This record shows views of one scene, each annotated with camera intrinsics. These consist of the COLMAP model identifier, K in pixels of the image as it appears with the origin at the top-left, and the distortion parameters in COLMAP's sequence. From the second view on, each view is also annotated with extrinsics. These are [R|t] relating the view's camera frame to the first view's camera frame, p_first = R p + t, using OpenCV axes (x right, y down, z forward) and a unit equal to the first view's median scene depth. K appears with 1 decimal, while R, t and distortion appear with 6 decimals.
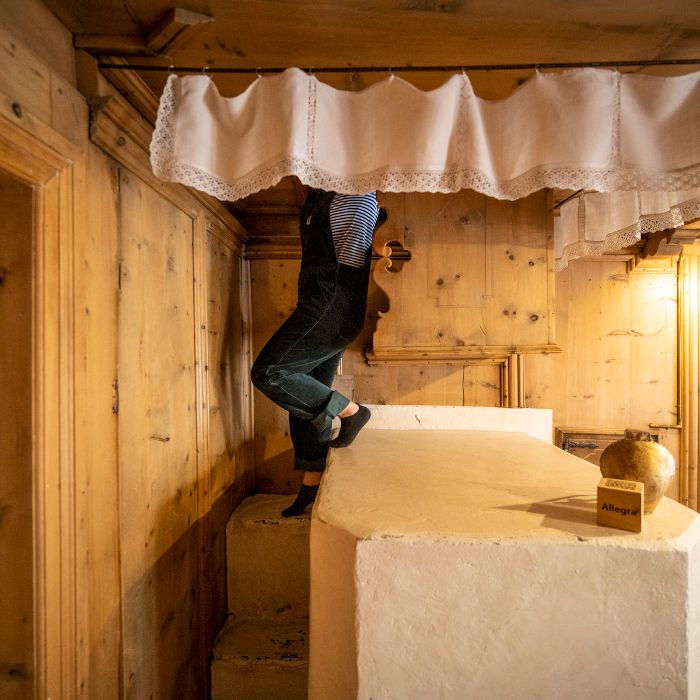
lens RADIAL K [[453.4, 0, 351.1], [0, 453.4, 348.8], [0, 0, 1]] dist [-0.014335, 0.004473]
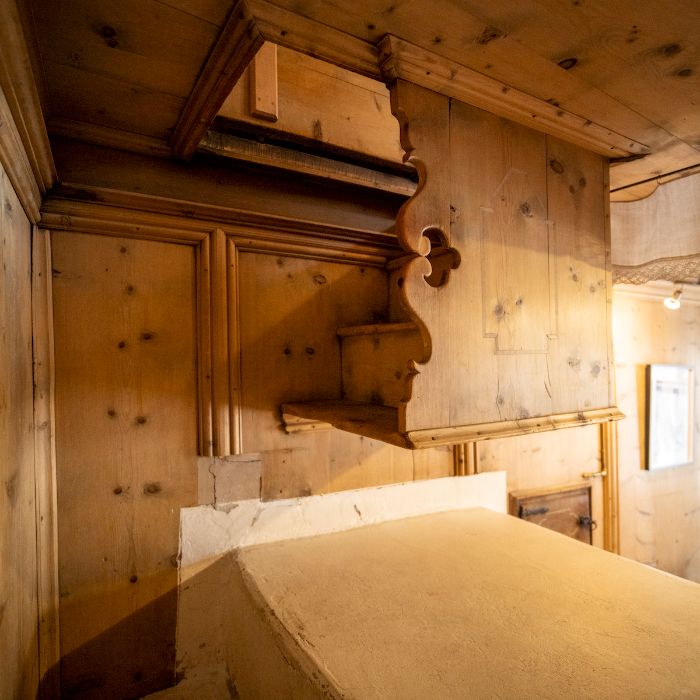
lens RADIAL K [[453.4, 0, 351.5], [0, 453.4, 349.6], [0, 0, 1]] dist [-0.014335, 0.004473]
pose [[0.868853, 0.009796, 0.494974, -0.254064], [-0.001100, 0.999840, -0.017857, -0.088059], [-0.495070, 0.014971, 0.868724, 0.605108]]
